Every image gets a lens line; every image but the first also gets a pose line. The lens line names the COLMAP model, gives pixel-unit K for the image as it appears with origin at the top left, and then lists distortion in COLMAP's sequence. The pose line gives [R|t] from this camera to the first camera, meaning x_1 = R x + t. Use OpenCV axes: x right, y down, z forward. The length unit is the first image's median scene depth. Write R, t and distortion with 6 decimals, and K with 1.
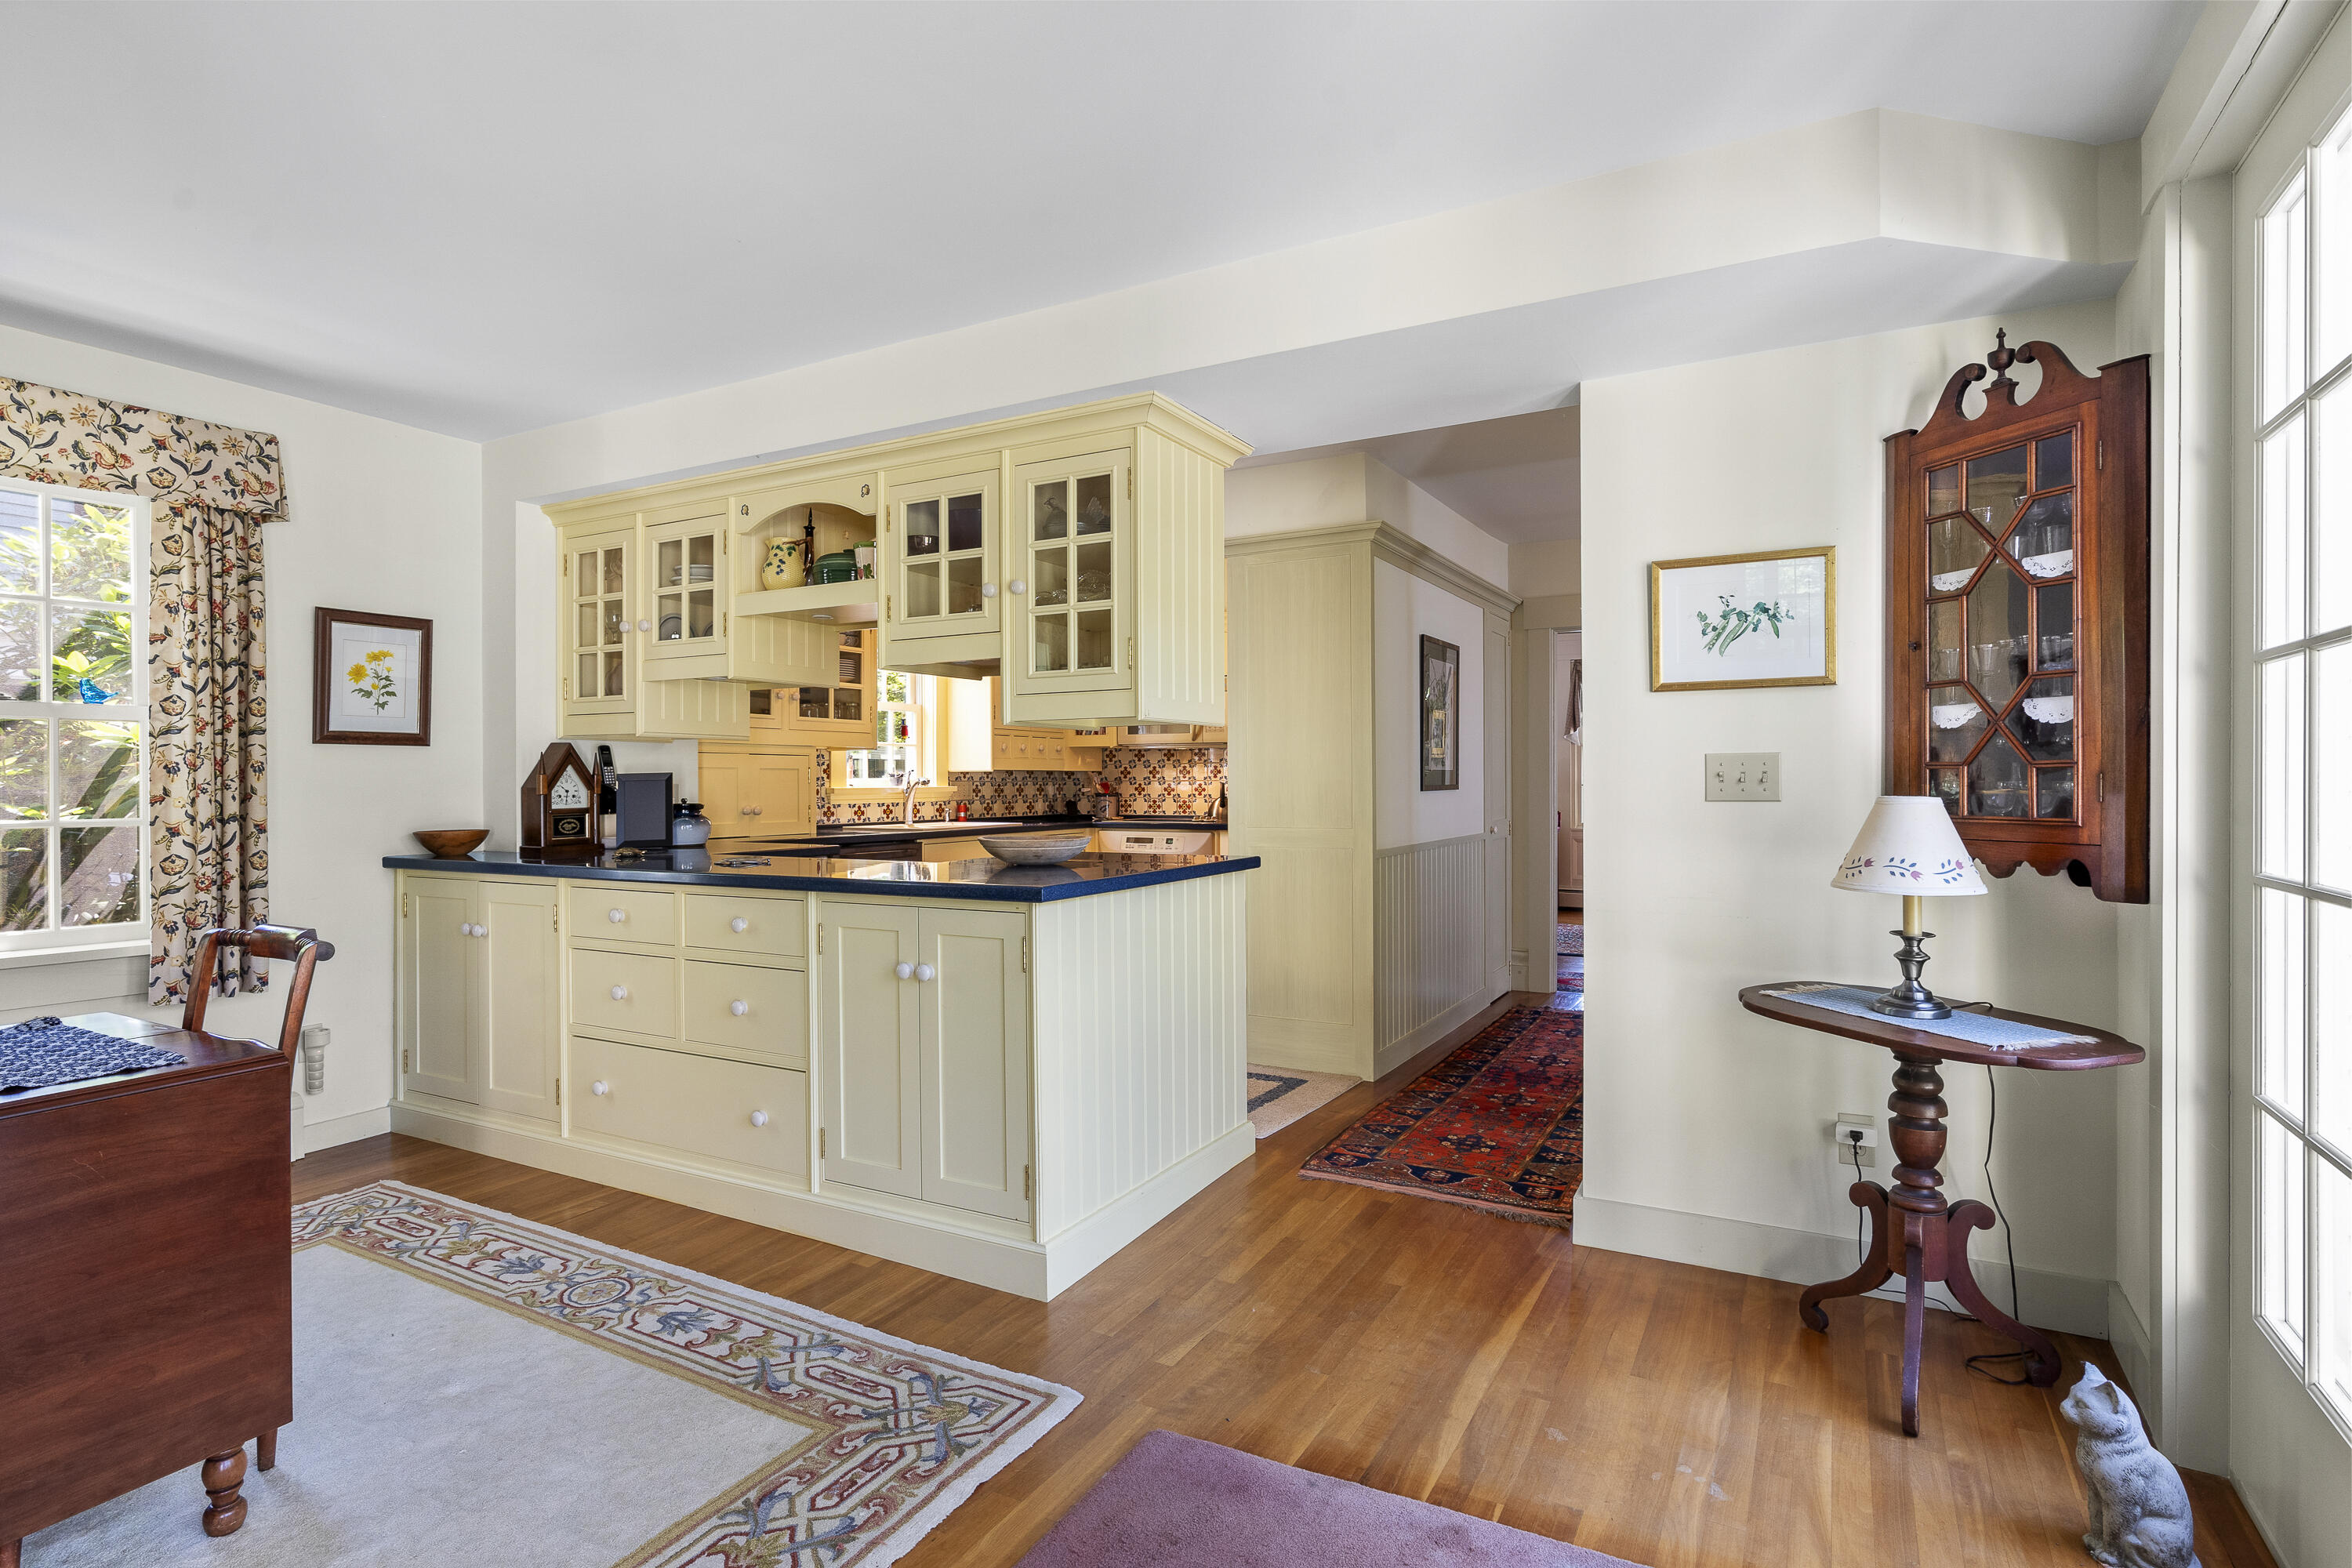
lens RADIAL K [[1177.7, 0, 1176.6], [0, 1177.7, 788.0], [0, 0, 1]] dist [-0.005861, 0.002751]
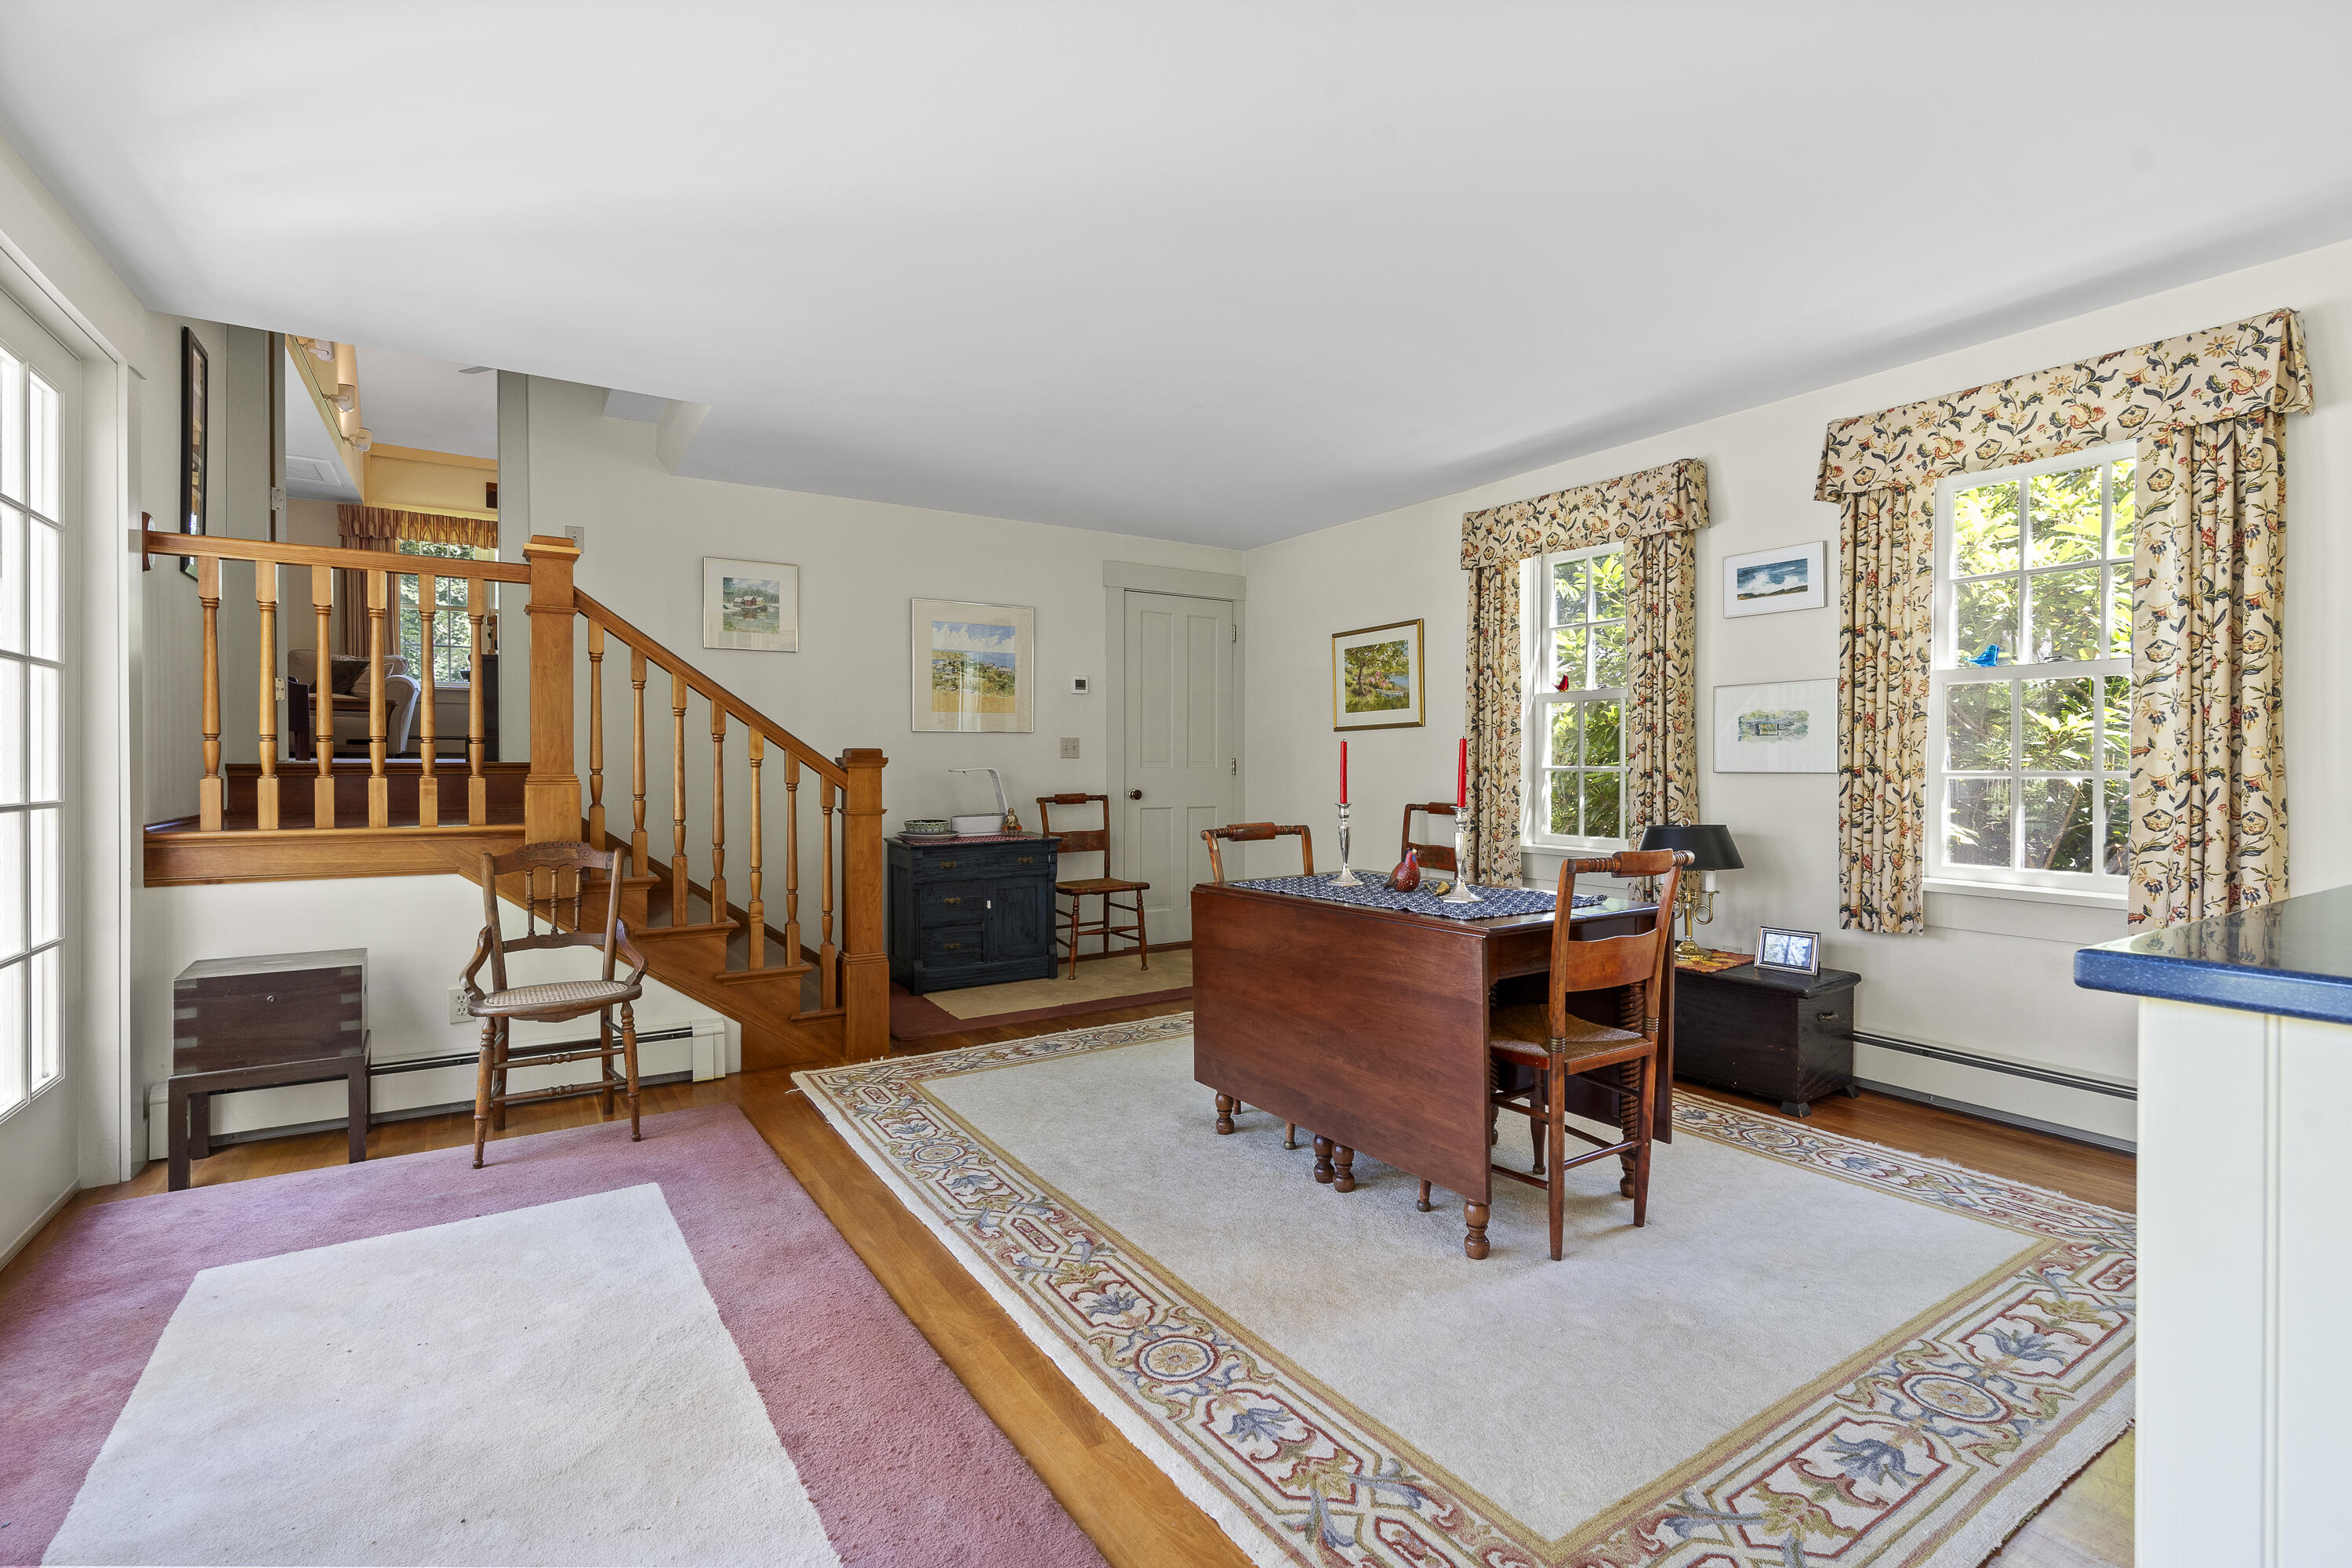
lens RADIAL K [[1079.1, 0, 1176.1], [0, 1079.1, 769.9], [0, 0, 1]] dist [-0.004952, 0.002698]
pose [[-0.469256, 0.009753, -0.883009, 0.281322], [-0.002282, 0.999922, 0.012257, 0.016097], [0.883059, 0.007767, -0.469197, 0.716871]]
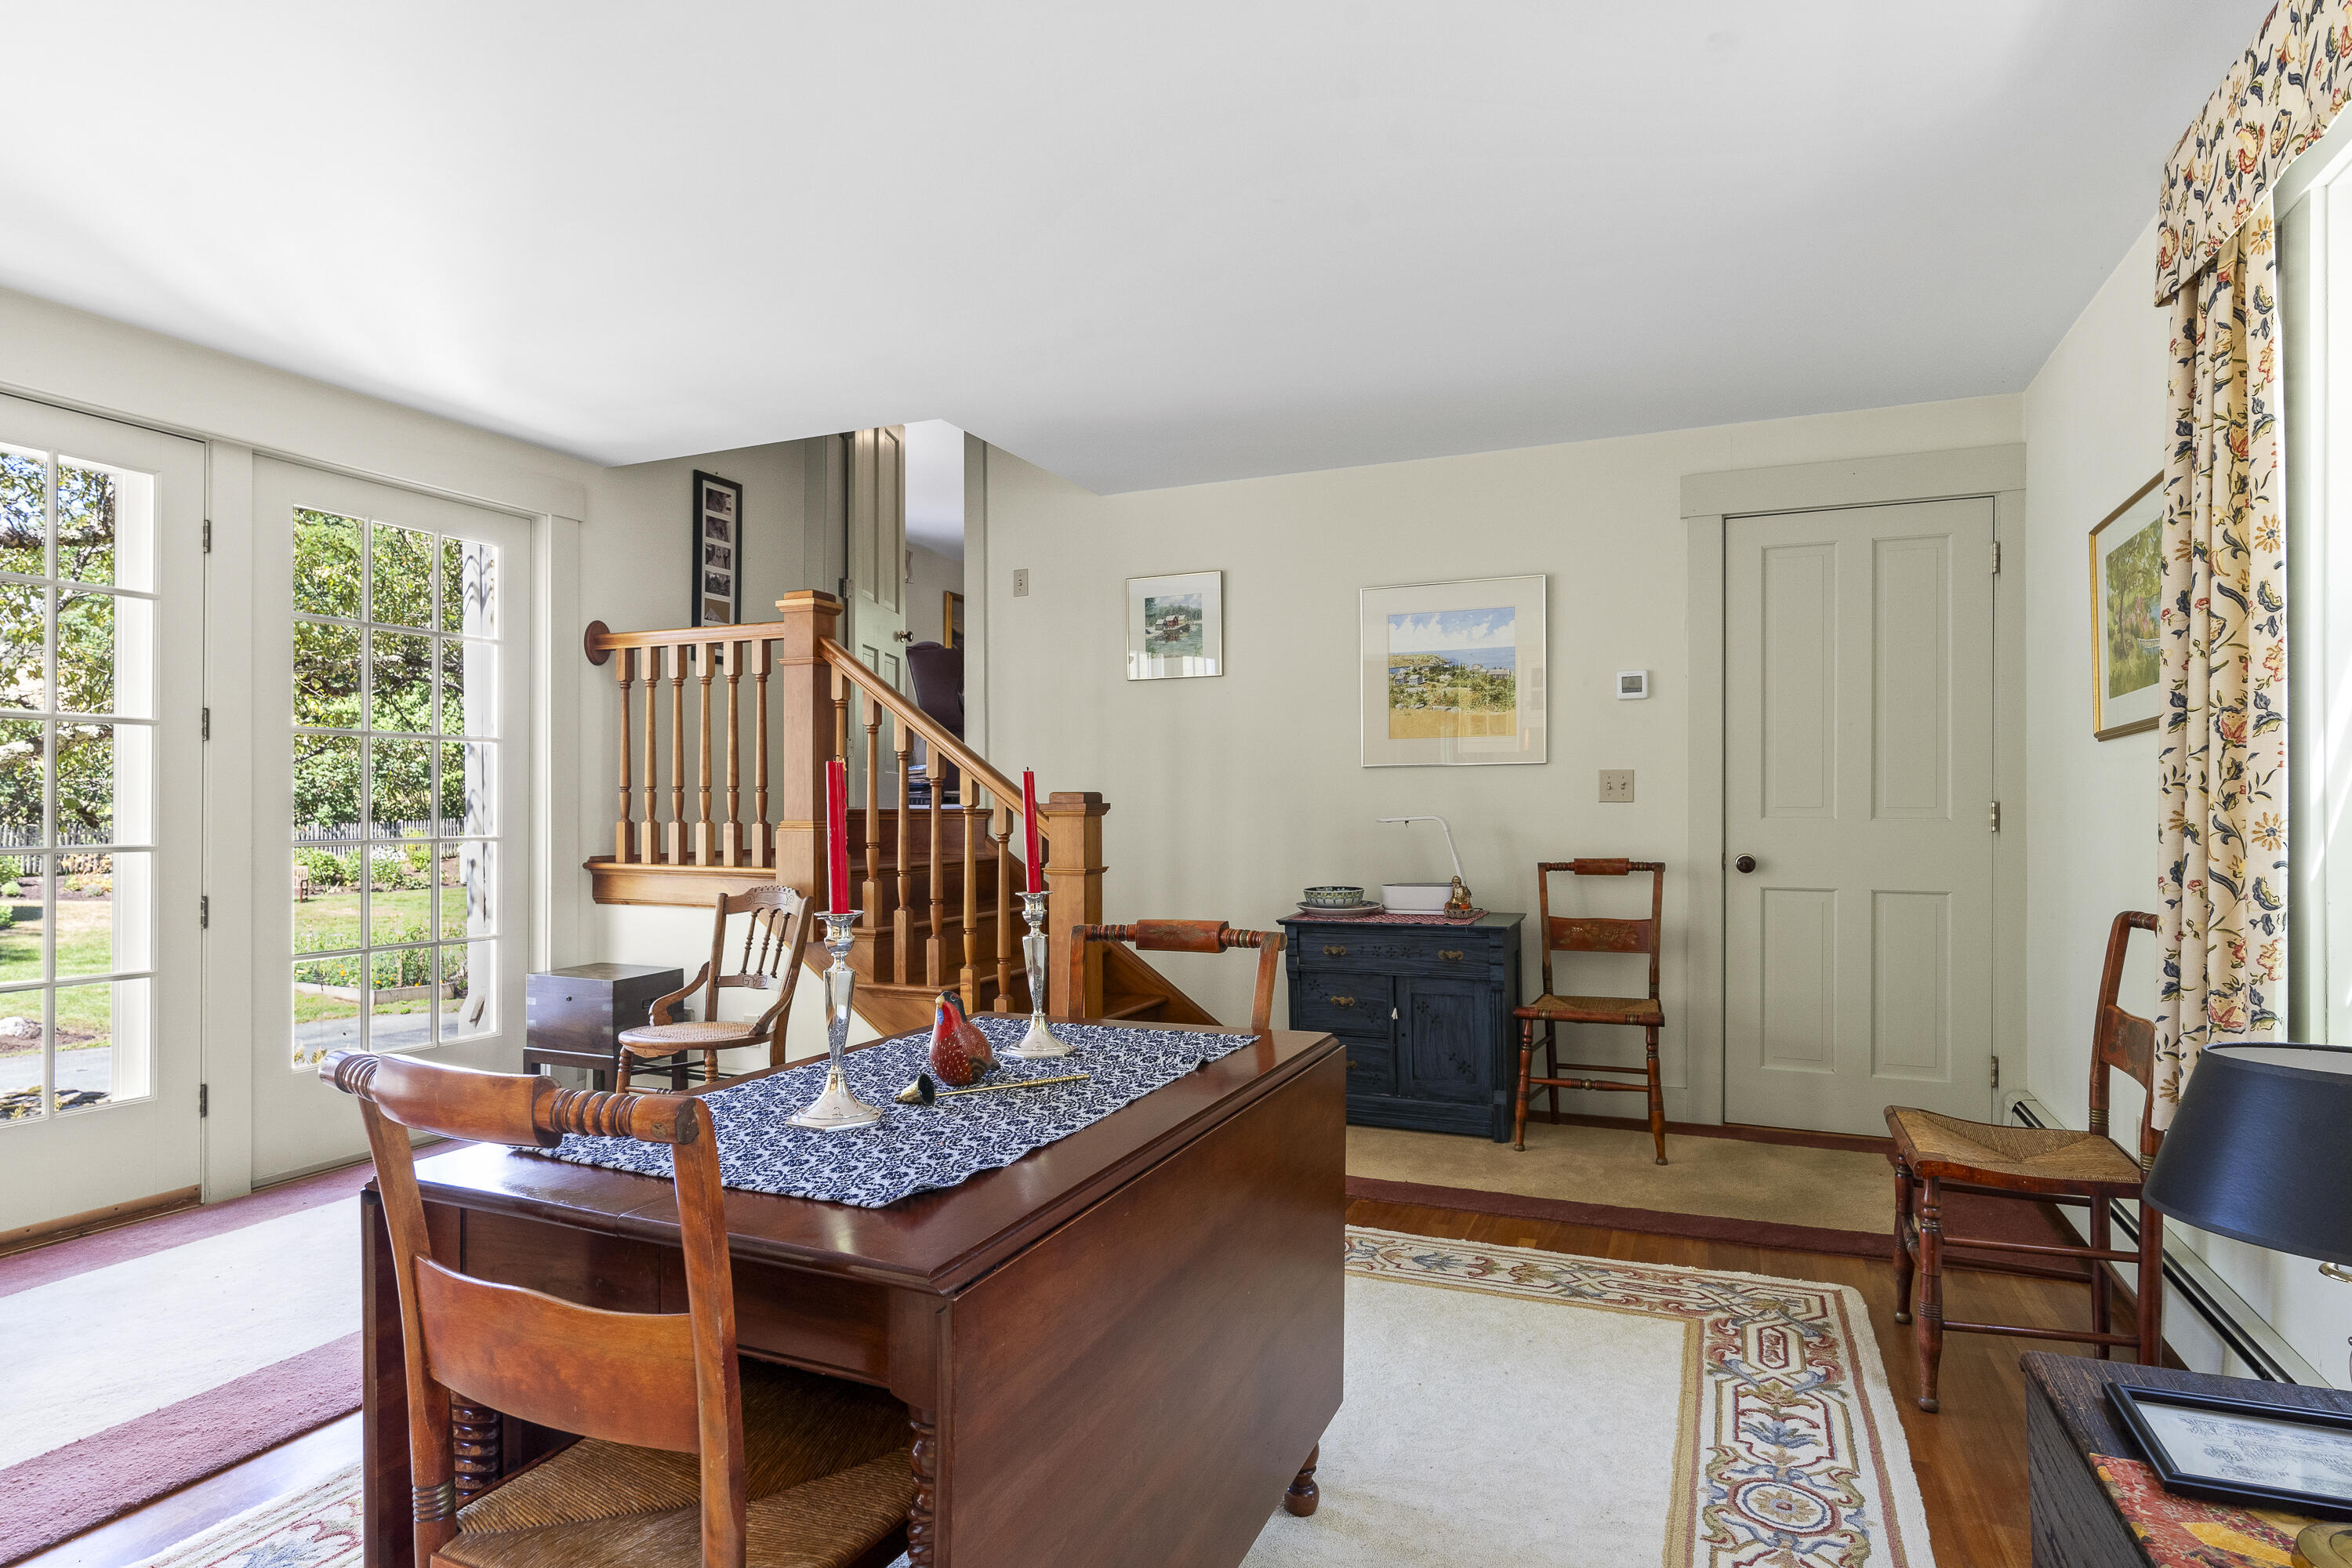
lens RADIAL K [[1177.7, 0, 1225.0], [0, 1177.7, 820.0], [0, 0, 1]] dist [-0.005861, 0.002751]
pose [[-0.994434, 0.003708, -0.105297, -0.675390], [0.001939, 0.999855, 0.016890, 0.015739], [0.105344, 0.016592, -0.994297, 0.902726]]
